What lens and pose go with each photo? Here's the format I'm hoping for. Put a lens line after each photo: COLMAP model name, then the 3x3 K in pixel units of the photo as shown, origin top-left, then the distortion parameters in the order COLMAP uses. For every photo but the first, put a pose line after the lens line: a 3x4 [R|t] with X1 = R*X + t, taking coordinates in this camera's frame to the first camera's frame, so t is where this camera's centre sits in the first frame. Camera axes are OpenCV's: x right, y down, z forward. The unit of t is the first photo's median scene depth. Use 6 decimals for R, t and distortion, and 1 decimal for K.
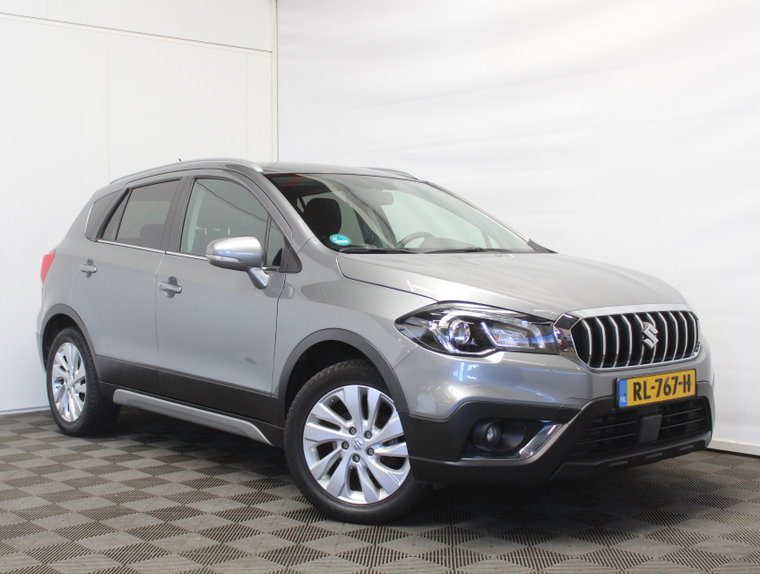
lens RADIAL K [[1143.9, 0, 380.0], [0, 1143.9, 287.0], [0, 0, 1]] dist [-0.006363, -0.001840]
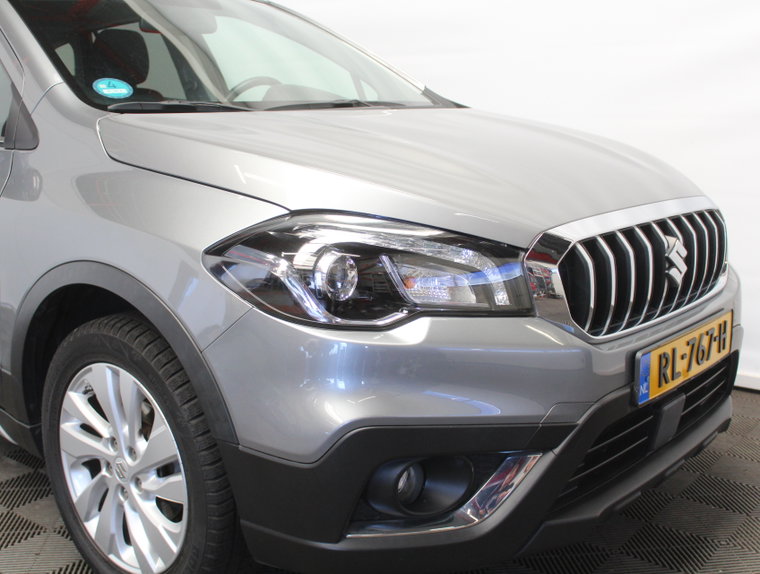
lens RADIAL K [[1083.6, 0, 380.0], [0, 1083.6, 287.0], [0, 0, 1]] dist [-0.126683, 0.016141]
pose [[0.990979, -0.026403, 0.131393, 0.026363], [0.008150, 0.990460, 0.137562, -0.018385], [-0.133771, -0.135250, 0.981740, 0.524857]]
